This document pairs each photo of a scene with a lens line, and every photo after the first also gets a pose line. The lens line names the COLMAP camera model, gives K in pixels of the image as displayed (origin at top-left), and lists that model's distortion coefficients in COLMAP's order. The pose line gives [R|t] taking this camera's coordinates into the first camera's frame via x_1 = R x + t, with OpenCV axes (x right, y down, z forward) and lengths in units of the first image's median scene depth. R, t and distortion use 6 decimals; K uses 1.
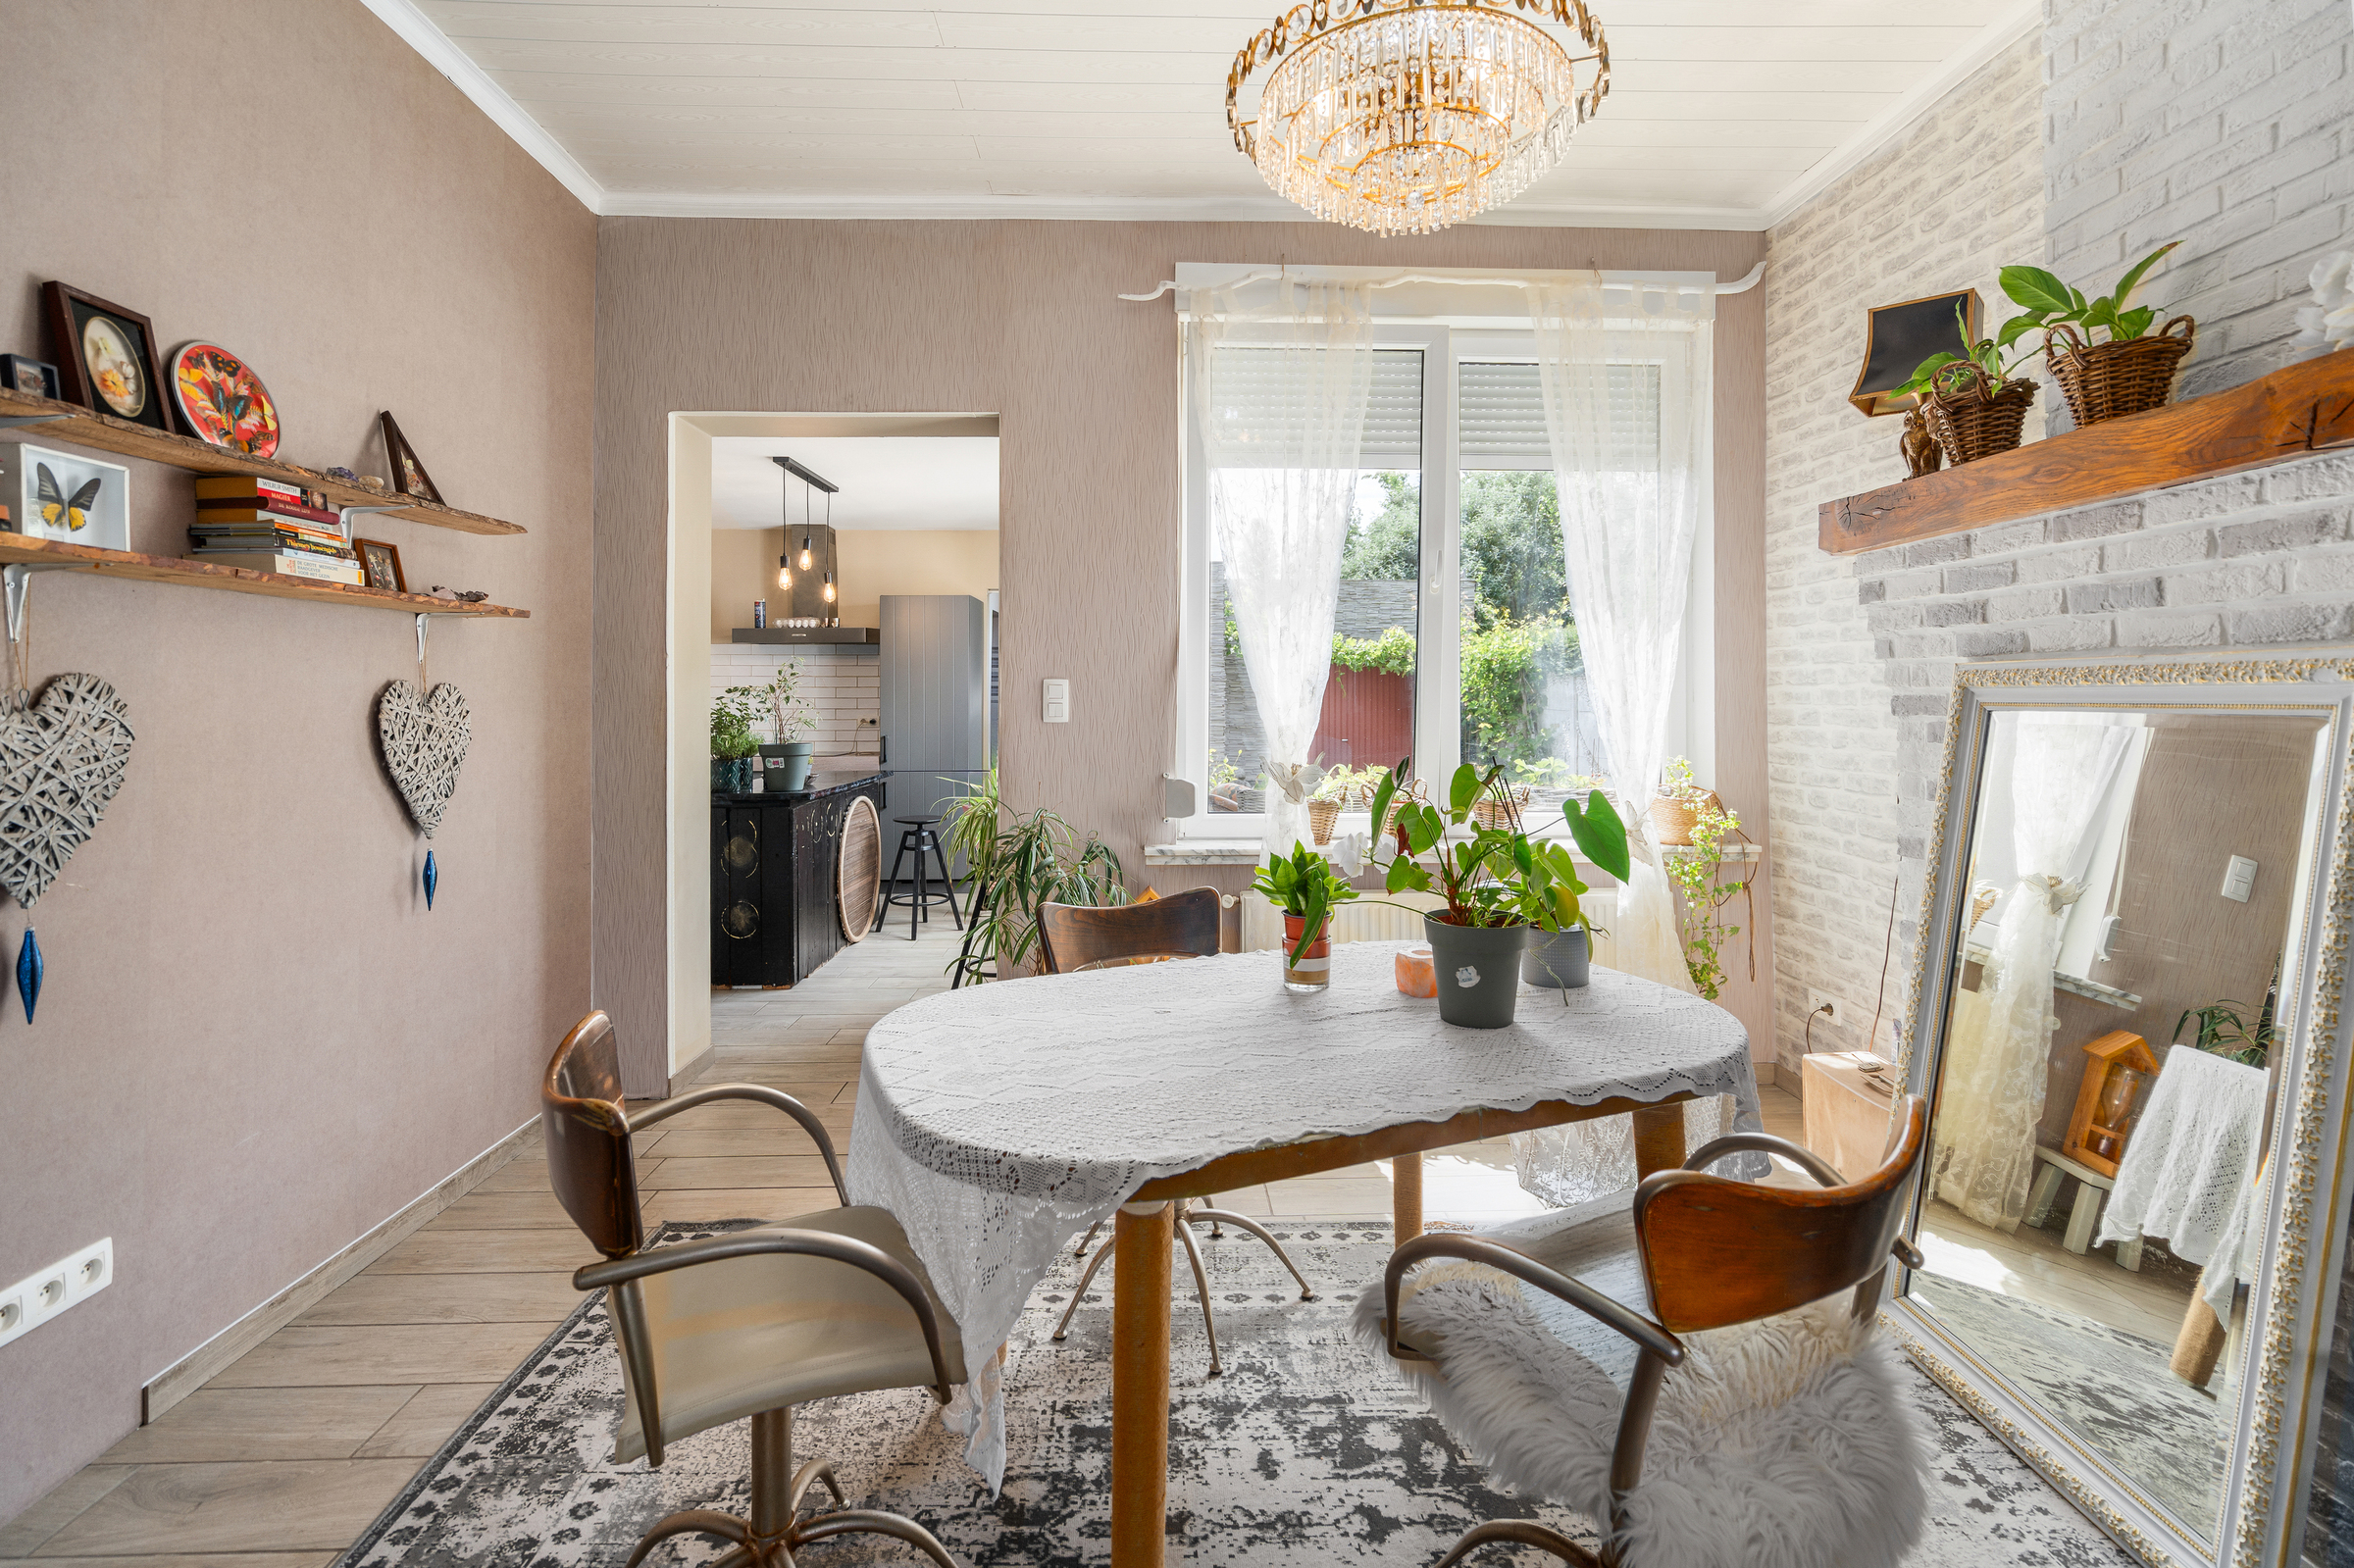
lens RADIAL K [[1086.9, 0, 1184.4], [0, 1086.9, 676.3], [0, 0, 1]] dist [-0.008808, 0.000318]
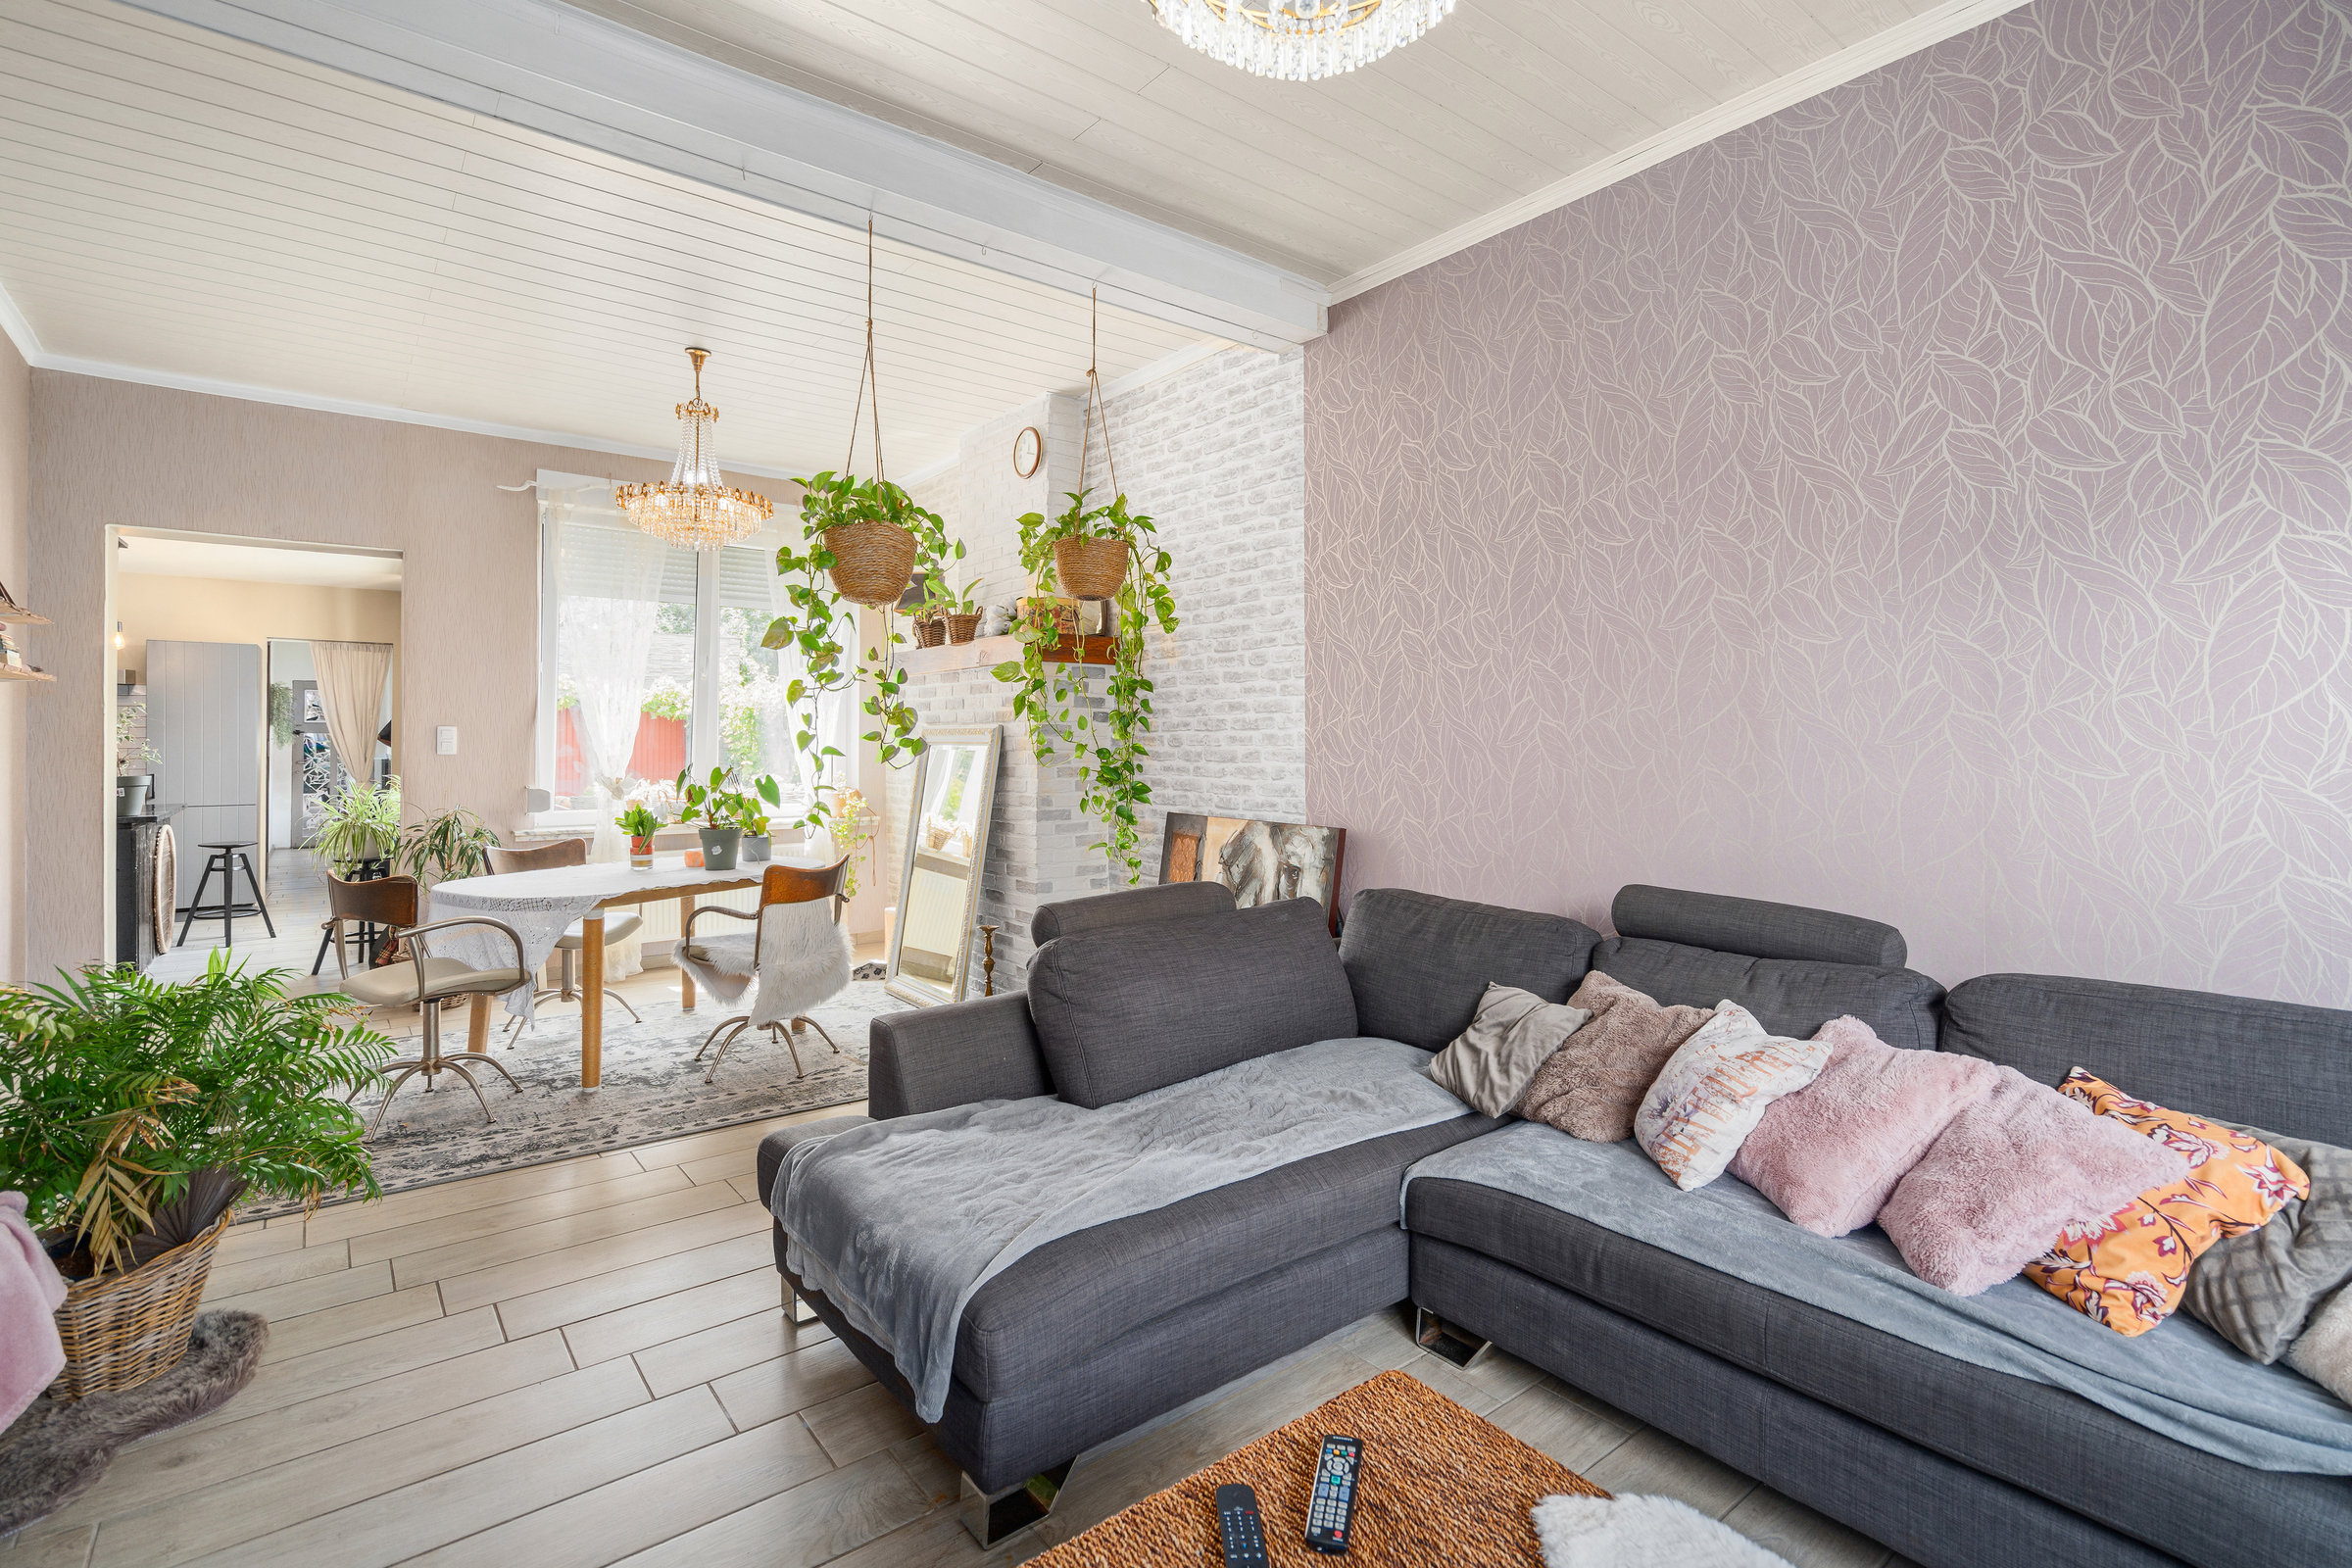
lens RADIAL K [[1086.1, 0, 1161.1], [0, 1086.1, 734.0], [0, 0, 1]] dist [-0.008808, 0.000318]
pose [[0.809376, 0.006782, 0.587251, -0.274554], [-0.014802, 0.999851, 0.008854, -0.021446], [-0.587104, -0.015859, 0.809356, -1.172639]]
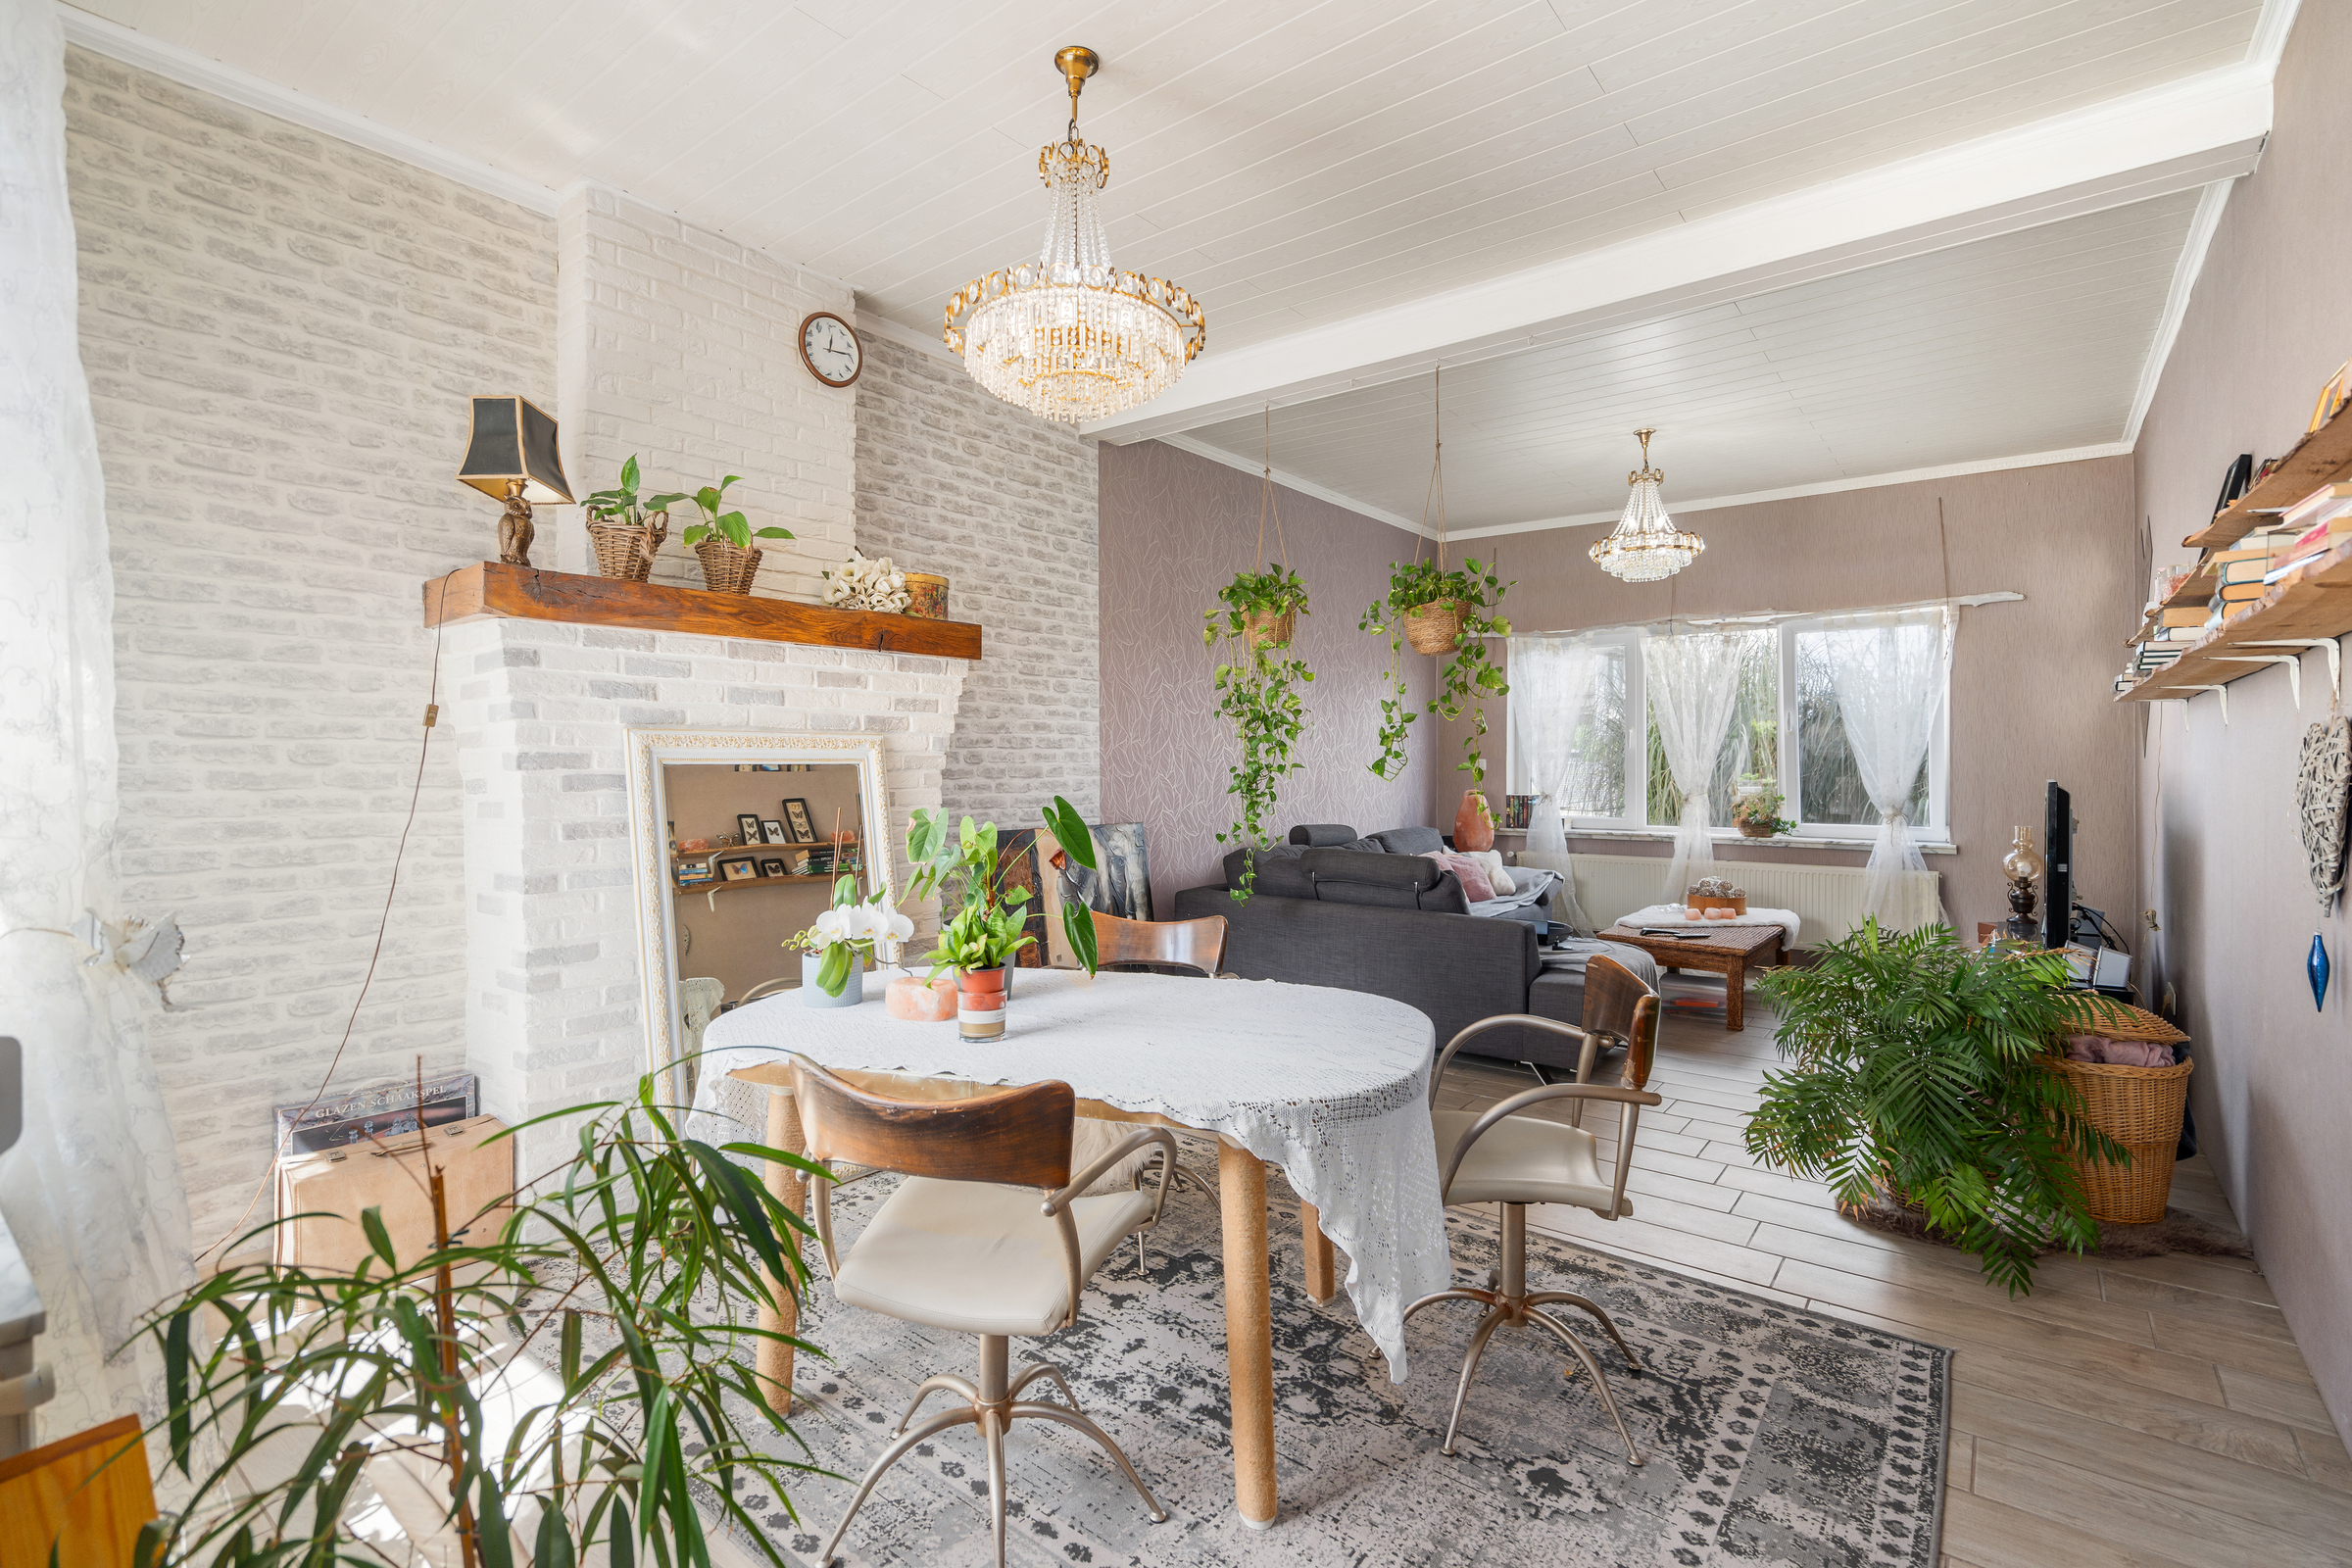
lens RADIAL K [[1086.1, 0, 1164.1], [0, 1086.1, 767.9], [0, 0, 1]] dist [-0.008808, 0.000318]
pose [[-0.759187, -0.002923, 0.650865, -0.554065], [-0.012931, 0.999860, -0.010593, 0.035947], [-0.650744, -0.016458, -0.759119, 1.379875]]
